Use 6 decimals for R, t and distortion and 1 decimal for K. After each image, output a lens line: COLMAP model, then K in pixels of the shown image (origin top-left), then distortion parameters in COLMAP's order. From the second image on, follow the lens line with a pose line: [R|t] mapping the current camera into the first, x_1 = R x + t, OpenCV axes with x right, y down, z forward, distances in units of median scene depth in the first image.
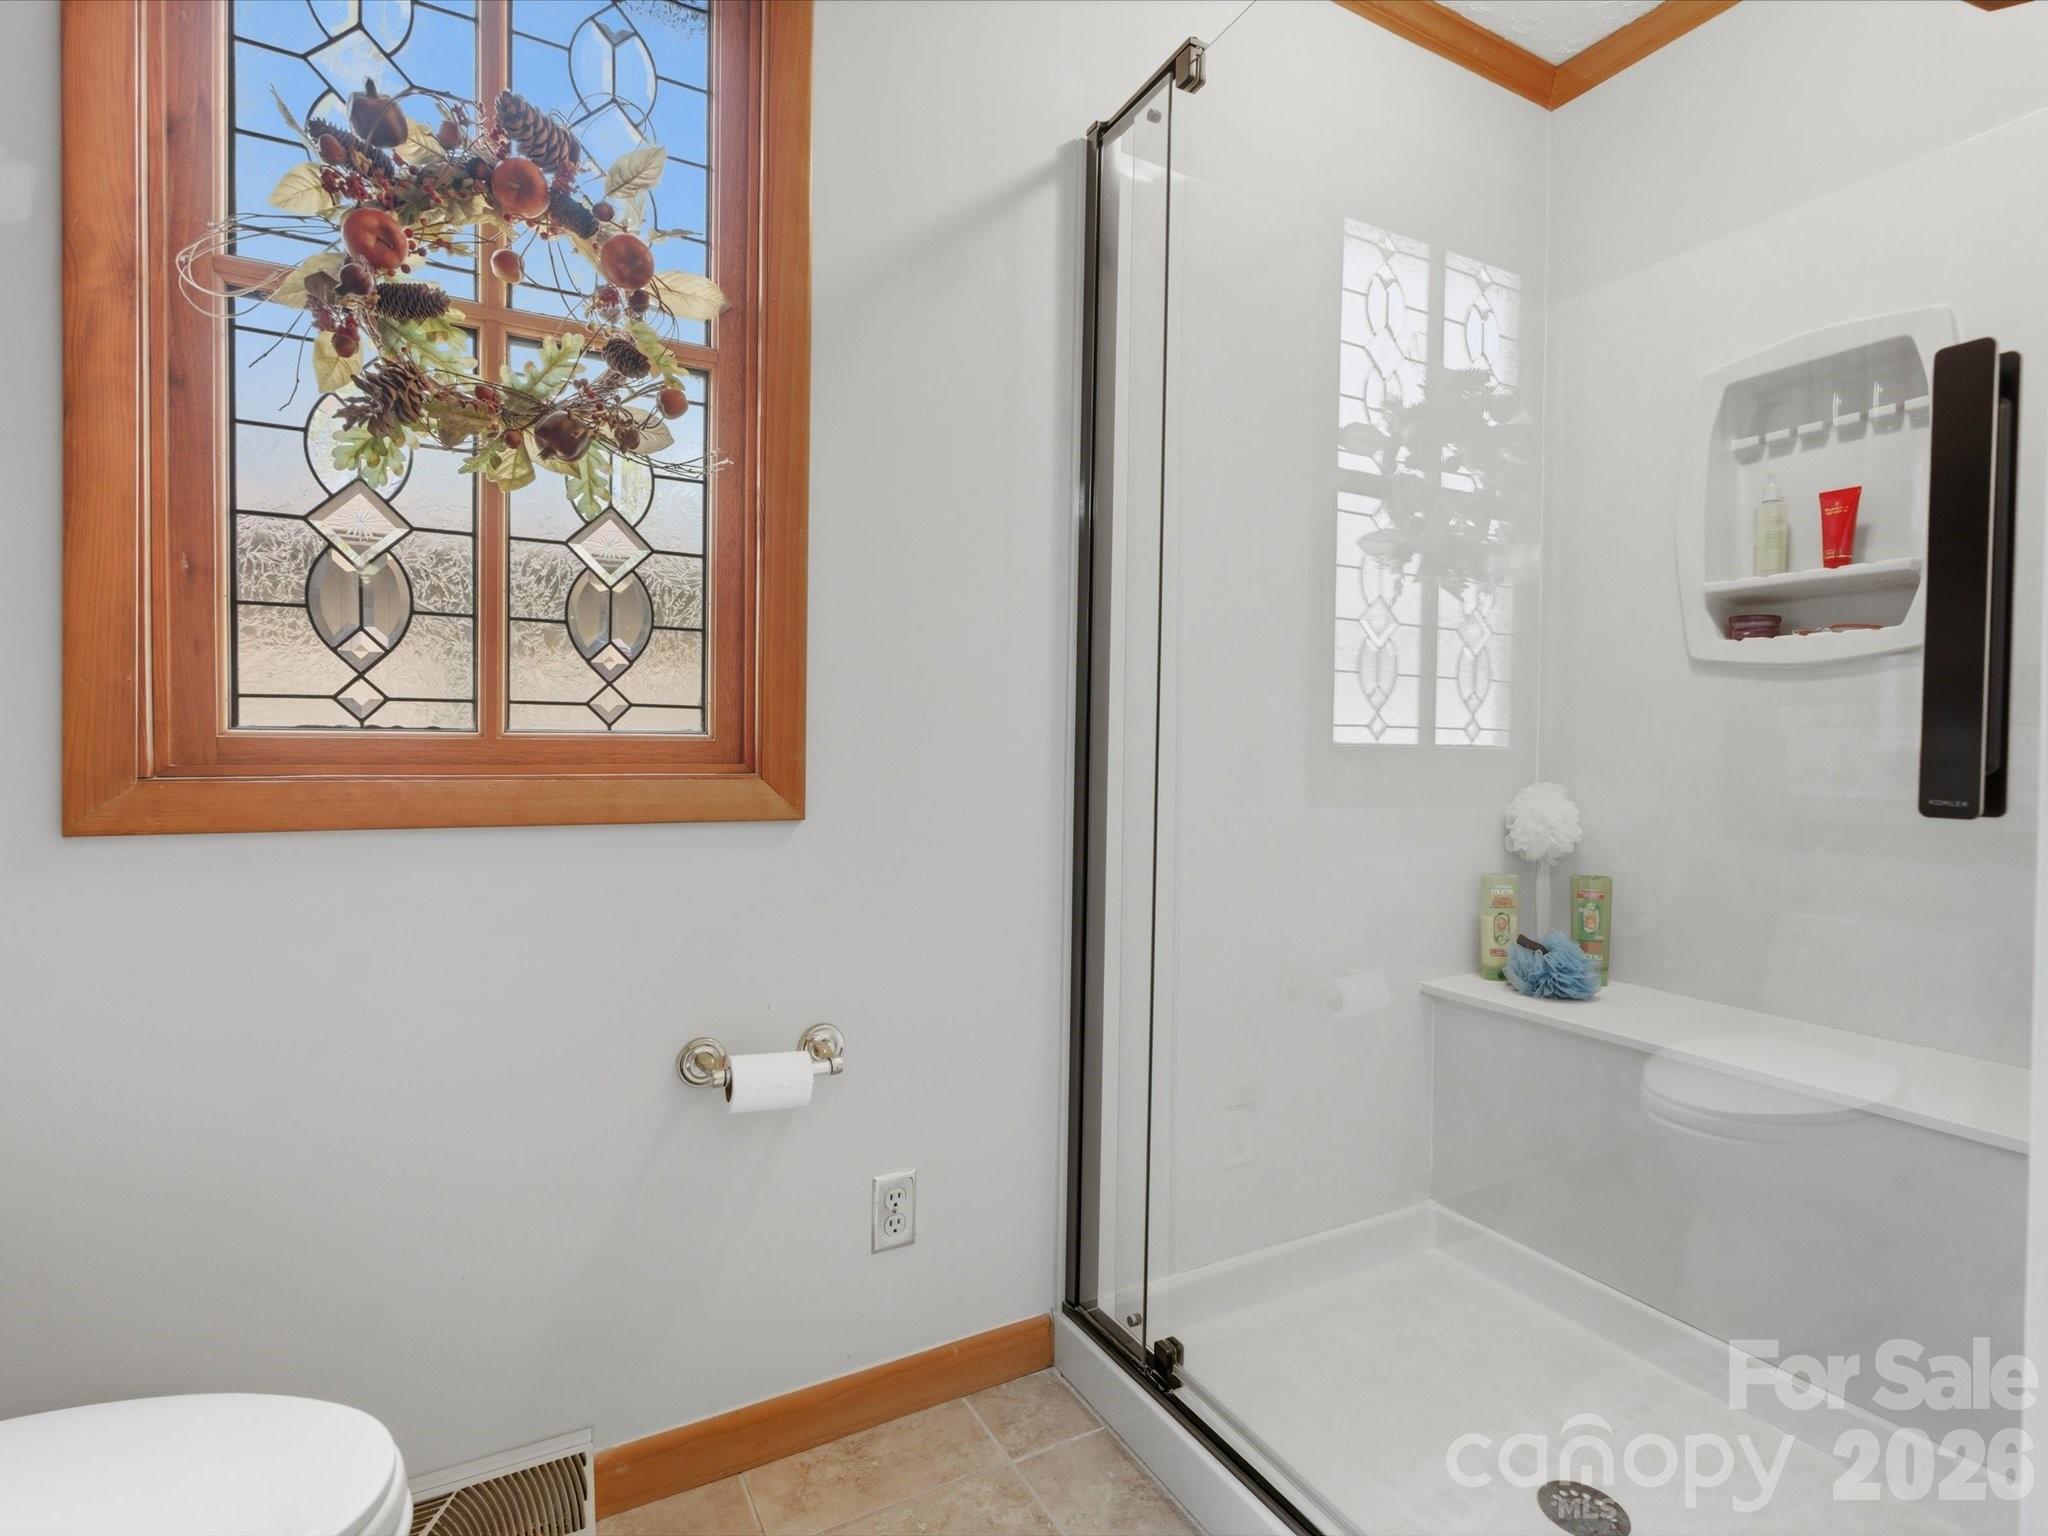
lens RADIAL K [[1003.8, 0, 1025.2], [0, 1003.8, 769.4], [0, 0, 1]] dist [-0.015507, 0.000101]
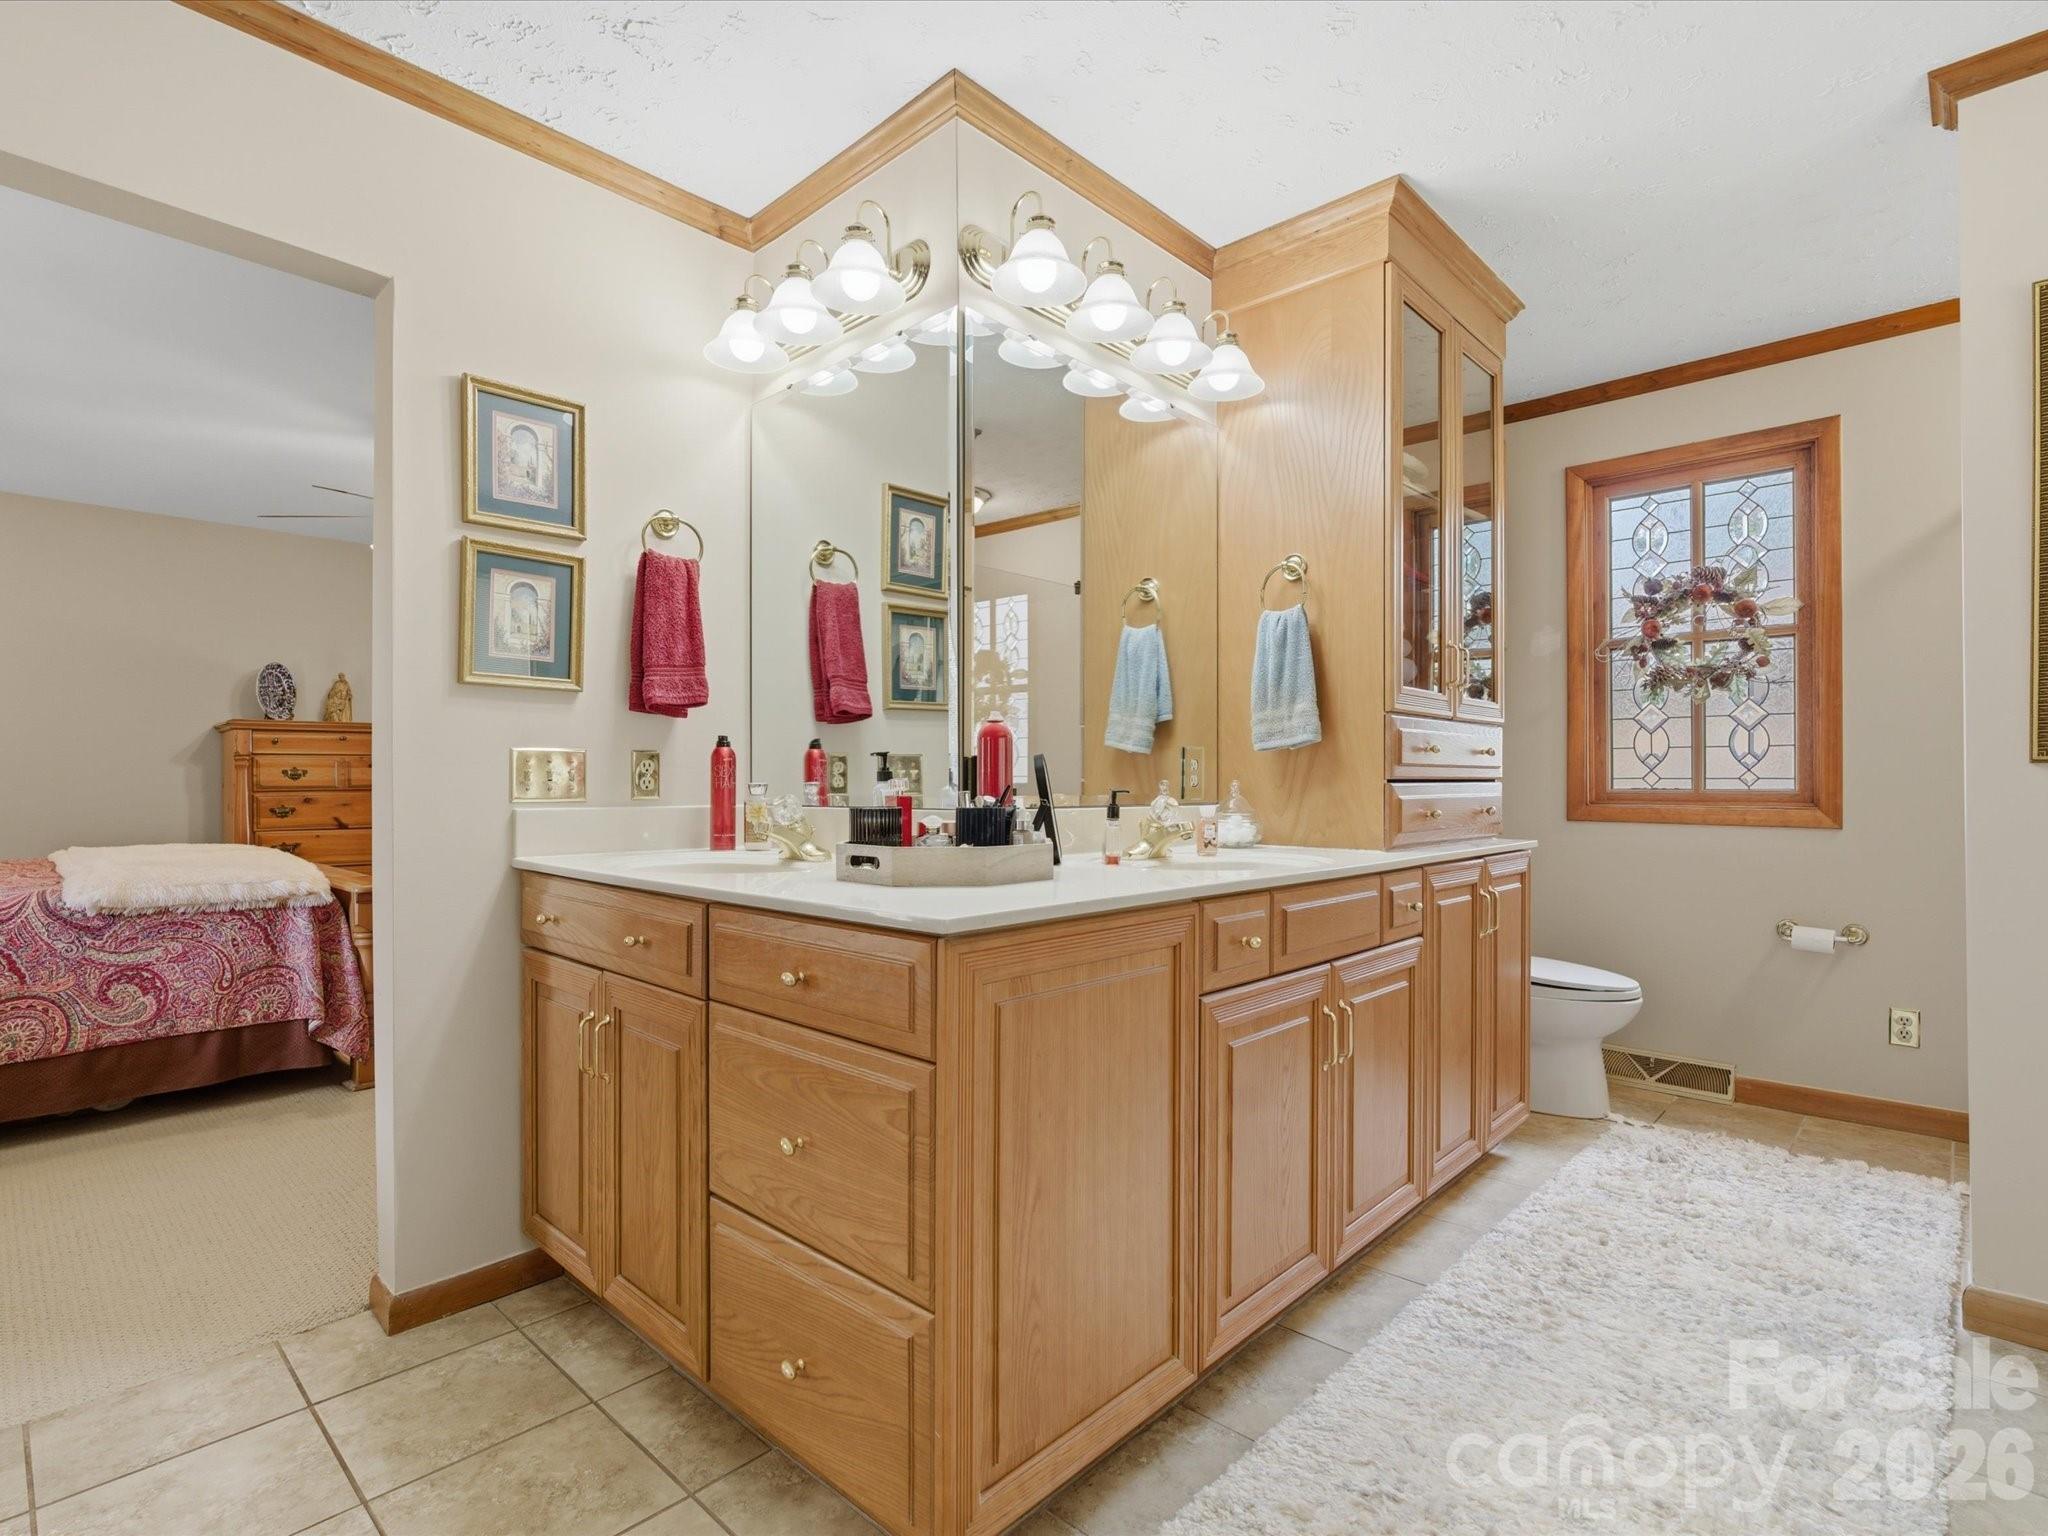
lens RADIAL K [[1003.8, 0, 1031.4], [0, 1003.8, 777.2], [0, 0, 1]] dist [-0.015507, 0.000101]
pose [[0.299064, -0.005821, -0.954215, 1.555665], [-0.016454, 0.999801, -0.011256, -0.011732], [0.954091, 0.019067, 0.298908, -1.582102]]
